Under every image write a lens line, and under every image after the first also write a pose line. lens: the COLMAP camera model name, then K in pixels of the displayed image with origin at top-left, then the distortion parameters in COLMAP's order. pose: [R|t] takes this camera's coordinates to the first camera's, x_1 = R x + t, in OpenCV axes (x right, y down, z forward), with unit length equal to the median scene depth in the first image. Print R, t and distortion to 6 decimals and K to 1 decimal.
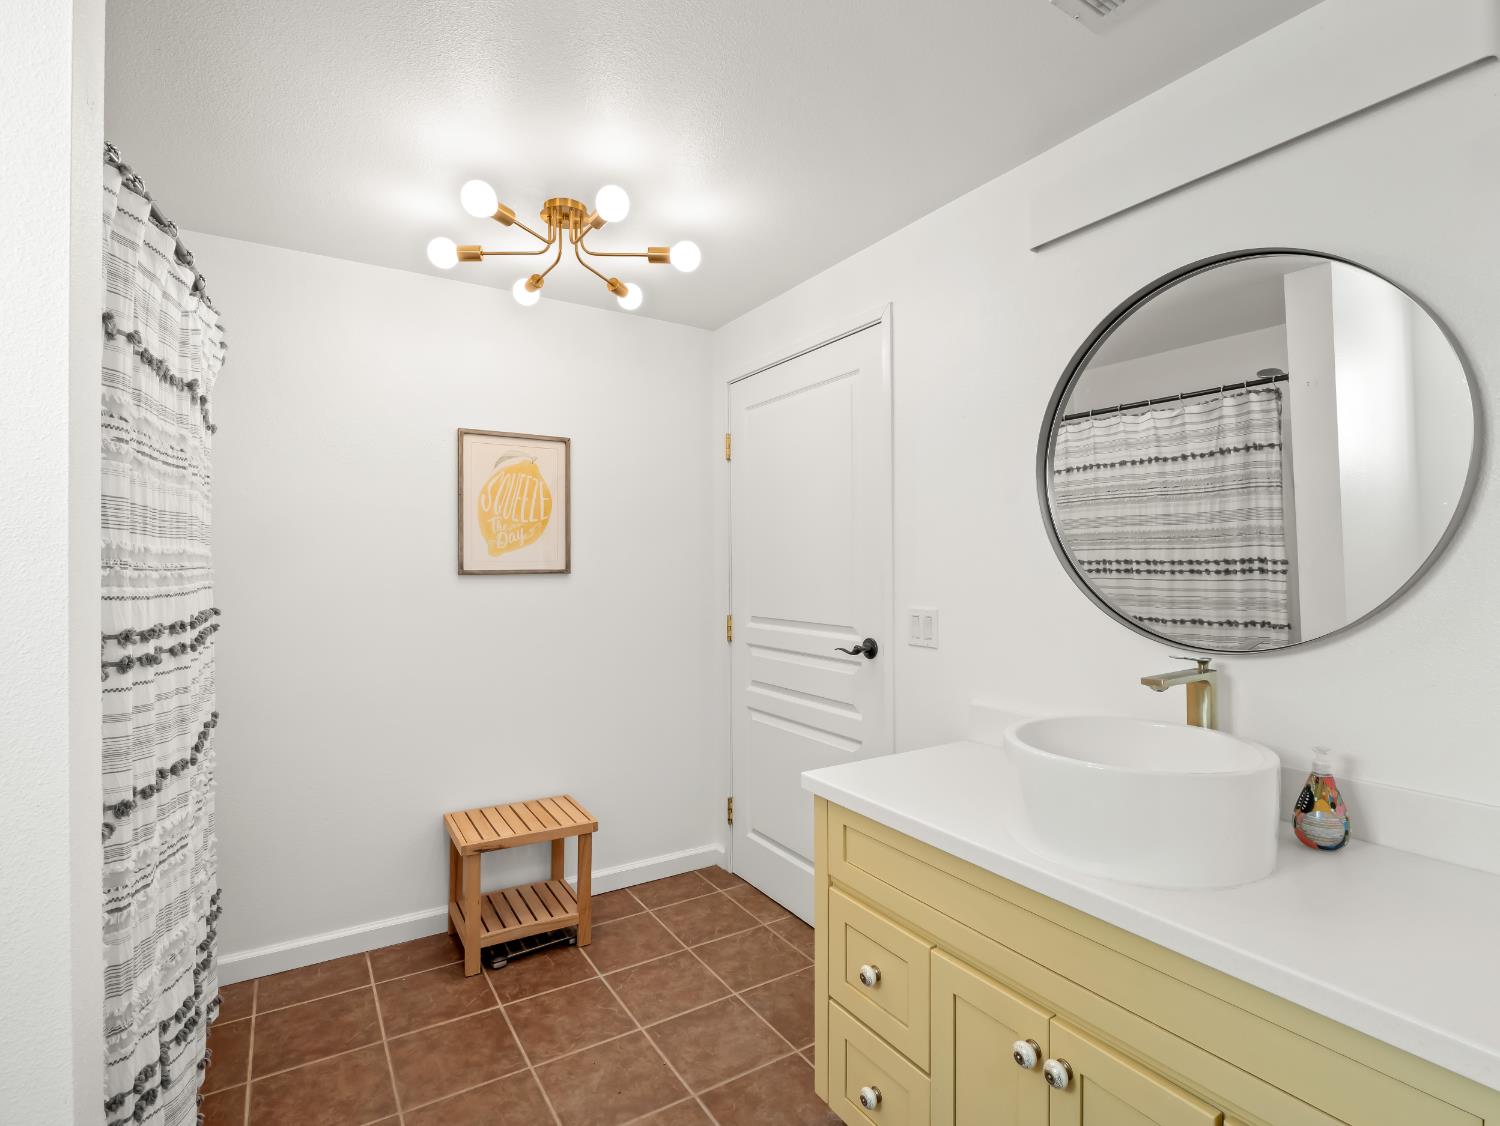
lens RADIAL K [[726.9, 0, 743.9], [0, 726.9, 559.4], [0, 0, 1]] dist [-0.012624, -0.000237]
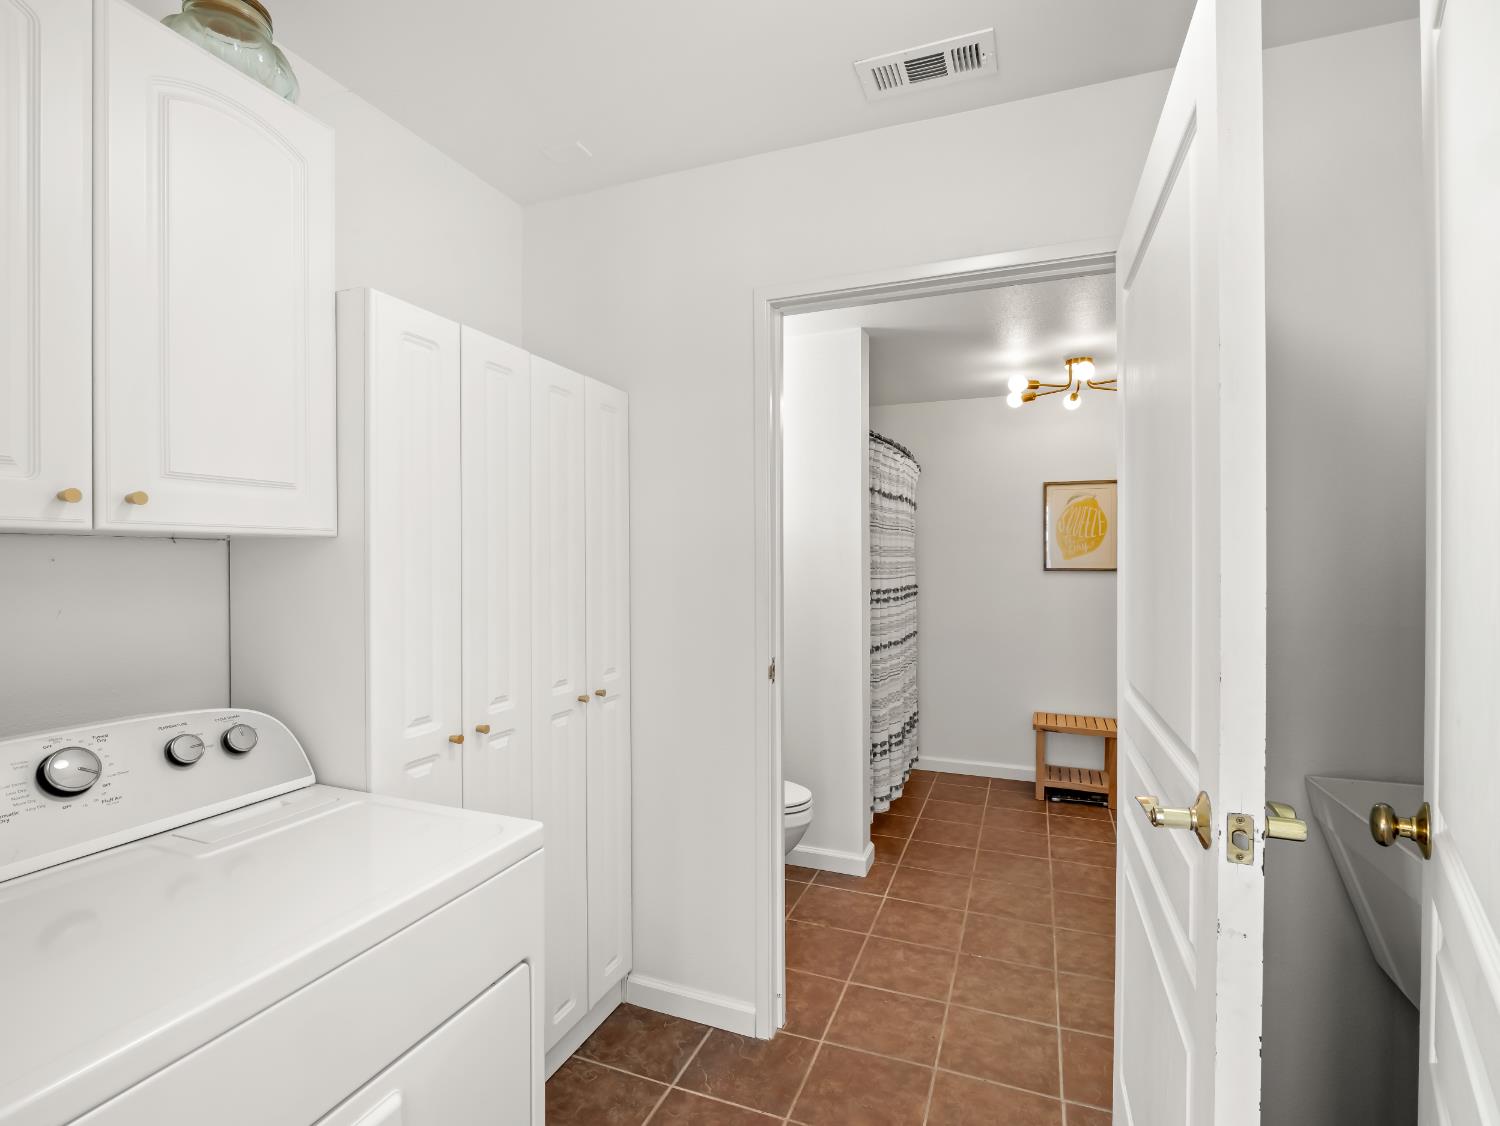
lens RADIAL K [[726.9, 0, 746.8], [0, 726.9, 561.8], [0, 0, 1]] dist [-0.012624, -0.000237]
pose [[0.590378, 0.006653, -0.807099, 0.800338], [0.005891, 0.999904, 0.012552, -0.035791], [0.807105, -0.012165, 0.590282, -0.777369]]
